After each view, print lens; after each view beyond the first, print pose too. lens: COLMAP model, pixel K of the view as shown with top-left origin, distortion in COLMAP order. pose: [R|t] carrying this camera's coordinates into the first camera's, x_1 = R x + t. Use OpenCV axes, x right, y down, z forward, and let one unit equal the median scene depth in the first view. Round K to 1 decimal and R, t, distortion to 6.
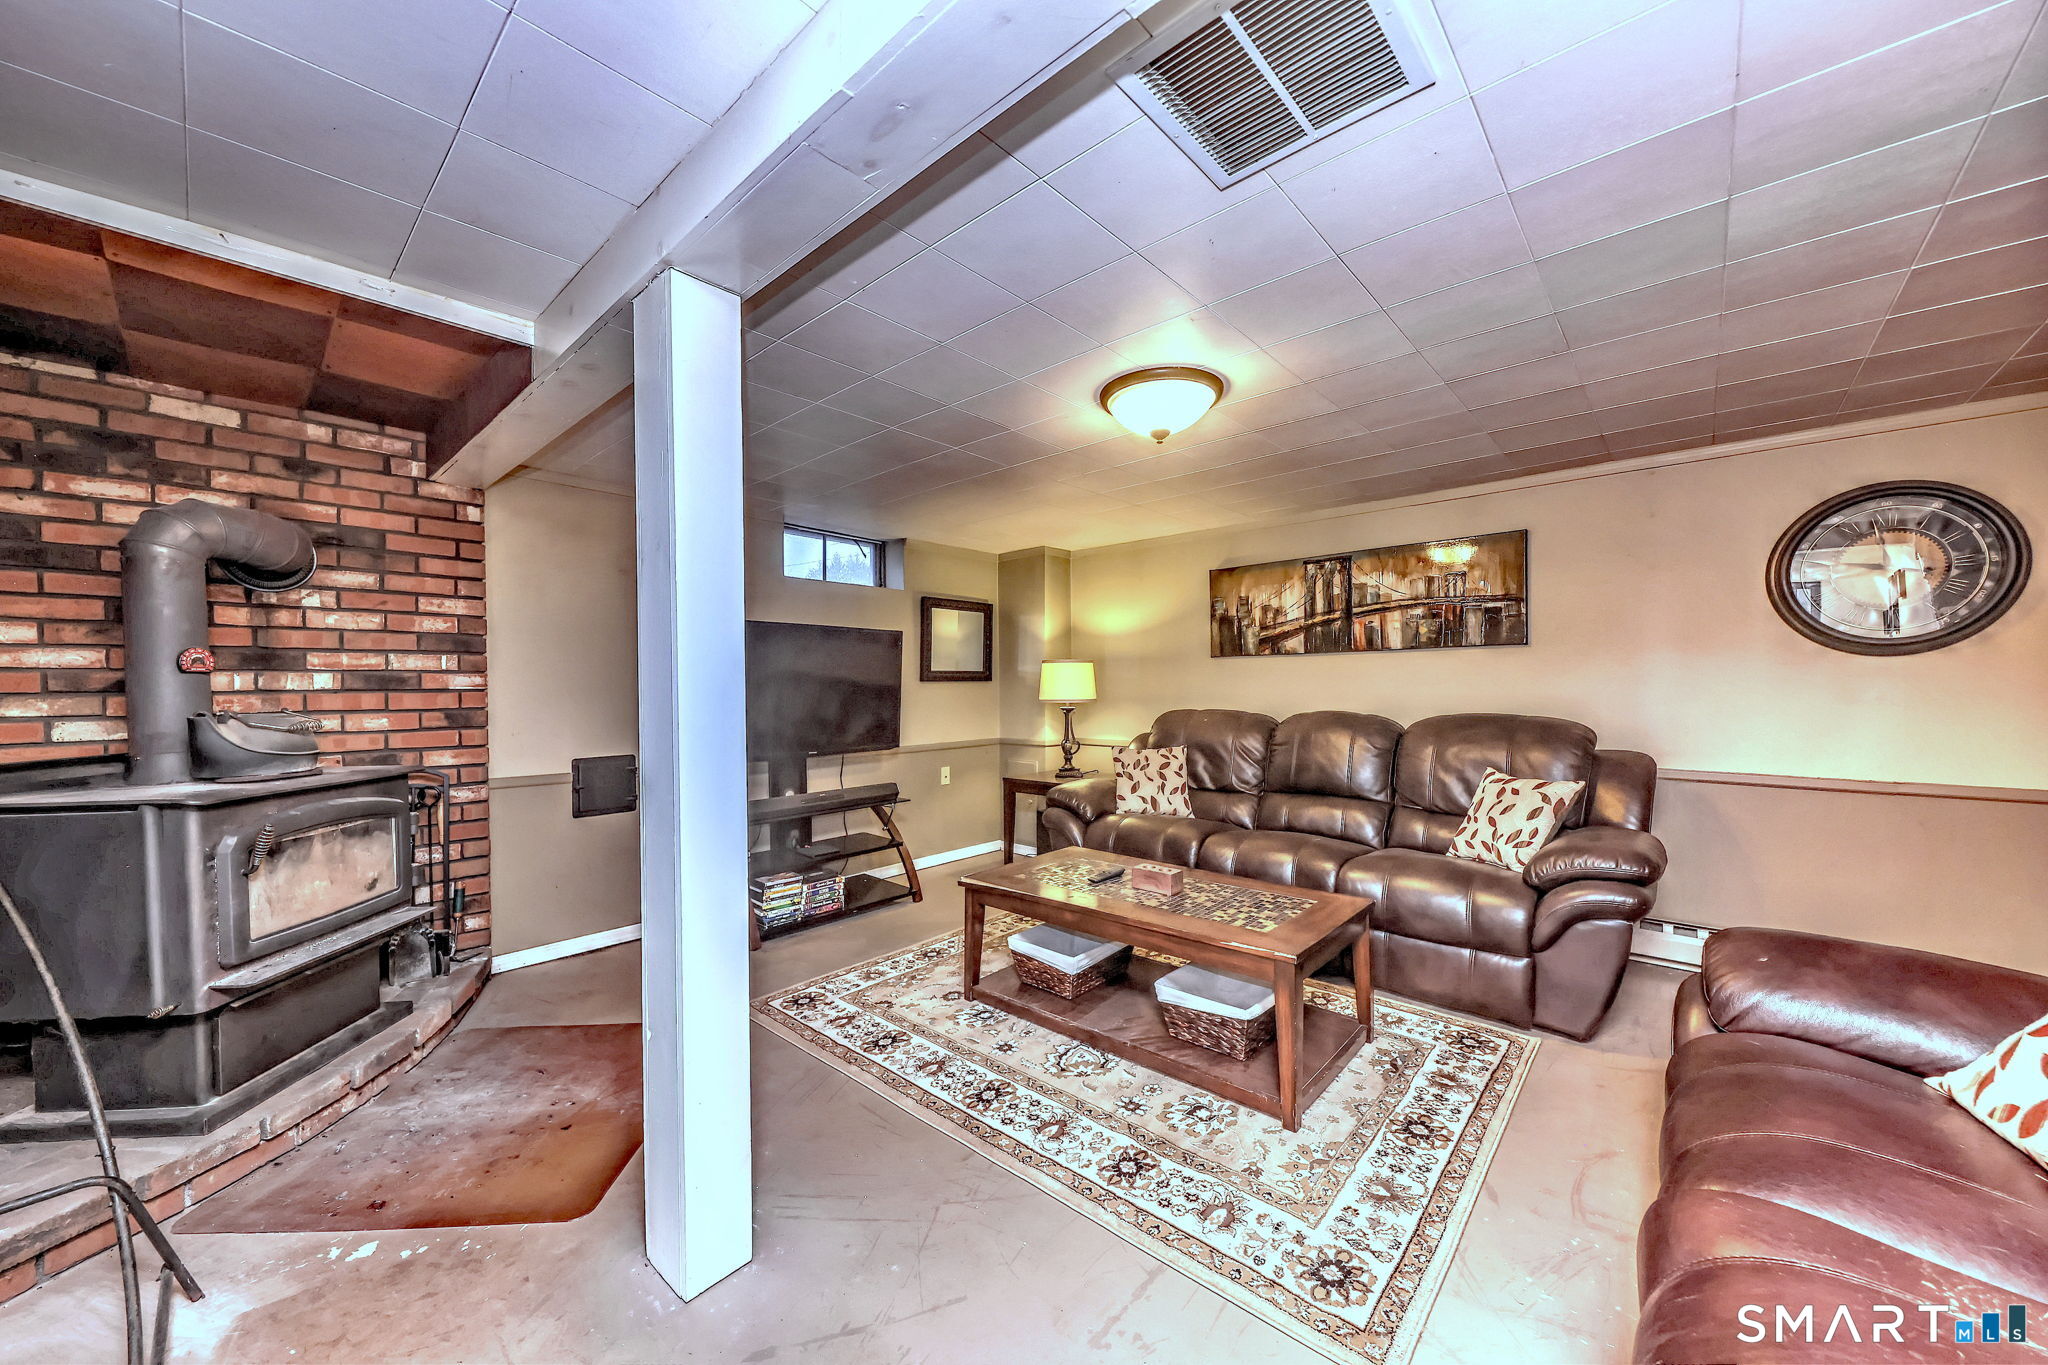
lens RADIAL K [[739.4, 0, 1024.0], [0, 739.4, 682.5], [0, 0, 1]] dist [0.000825, -0.000048]
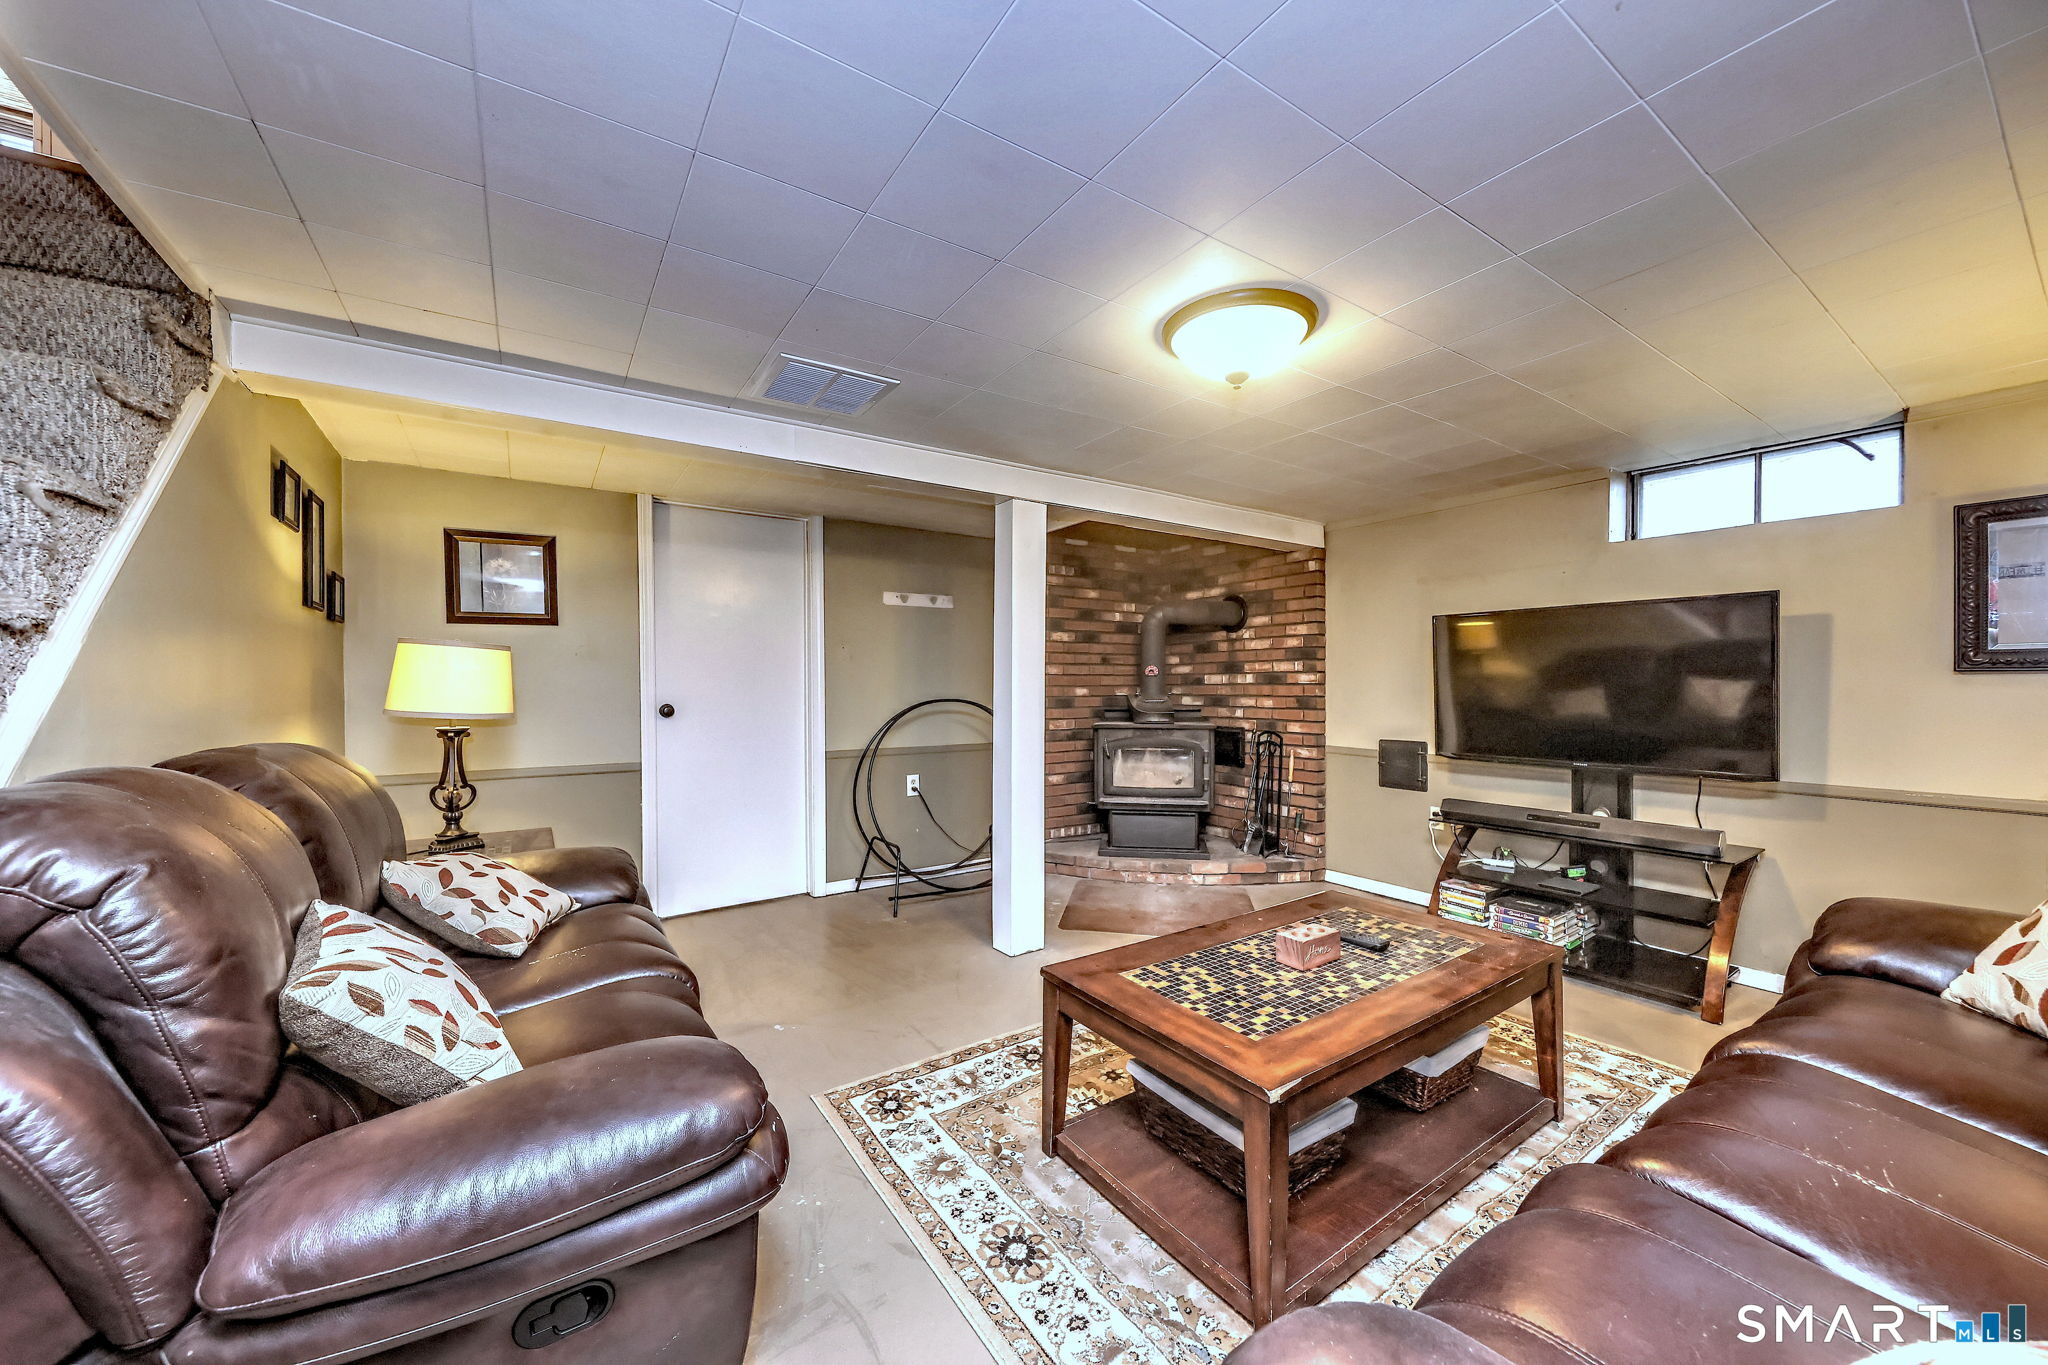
lens RADIAL K [[733.2, 0, 1005.4], [0, 733.2, 687.3], [0, 0, 1]] dist [0.008167, -0.000028]
pose [[-0.254428, 0.011652, -0.967022, 0.944188], [0.010448, 0.999902, 0.009300, -0.003664], [0.967035, -0.007737, -0.254525, 0.872131]]
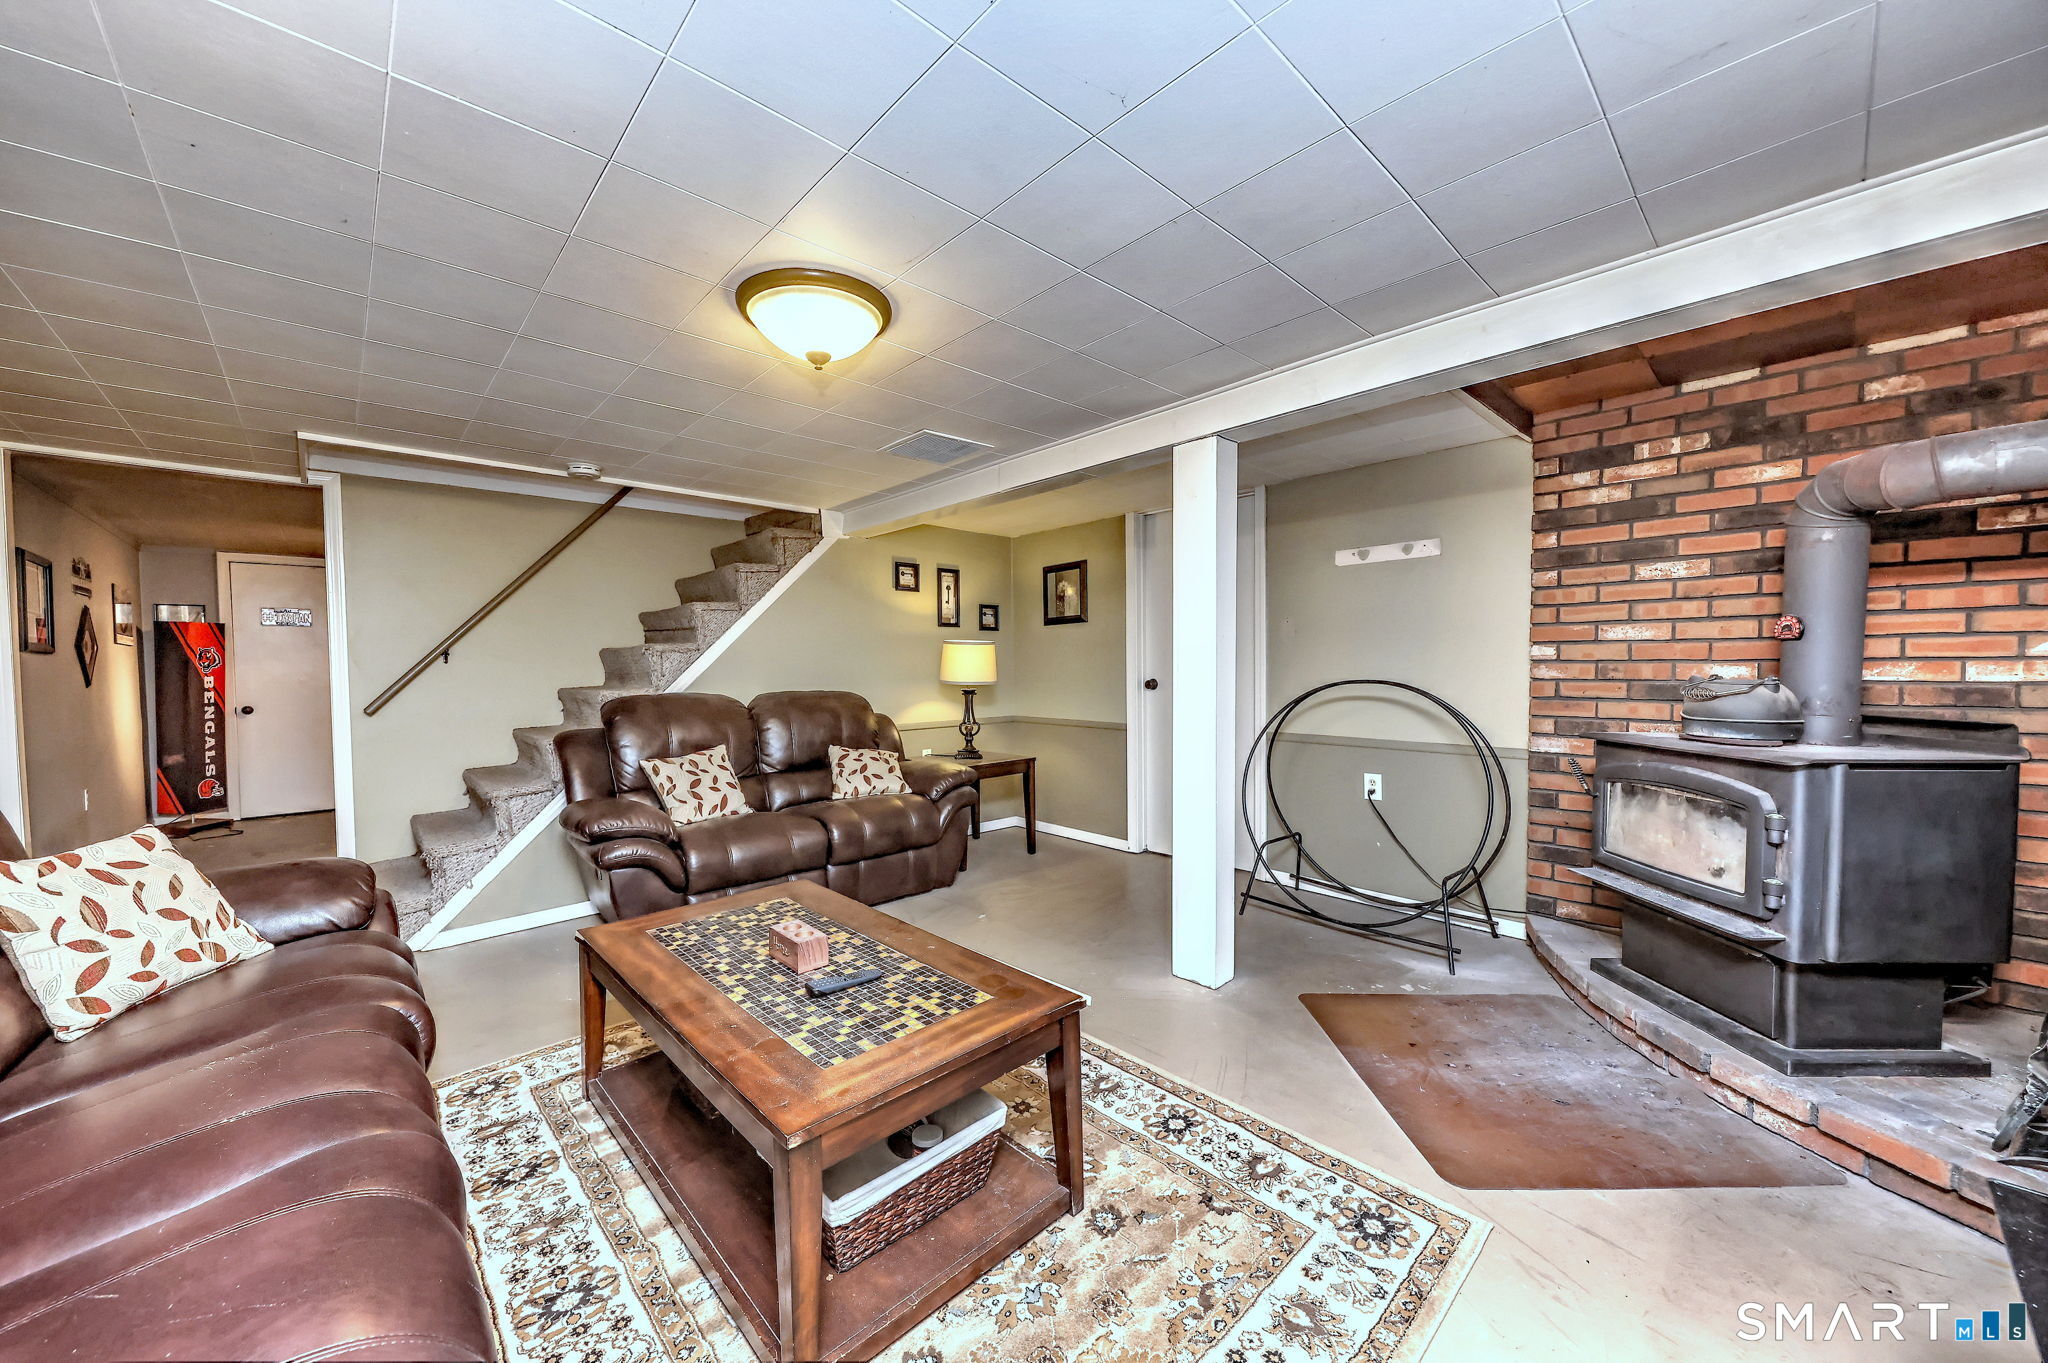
lens RADIAL K [[739.4, 0, 1024.0], [0, 739.4, 681.5], [0, 0, 1]] dist [0.000825, -0.000048]
pose [[-0.996424, 0.015742, 0.083012, -0.092369], [0.017107, 0.999729, 0.015760, 0.008597], [-0.082742, 0.017124, -0.996424, 1.632855]]
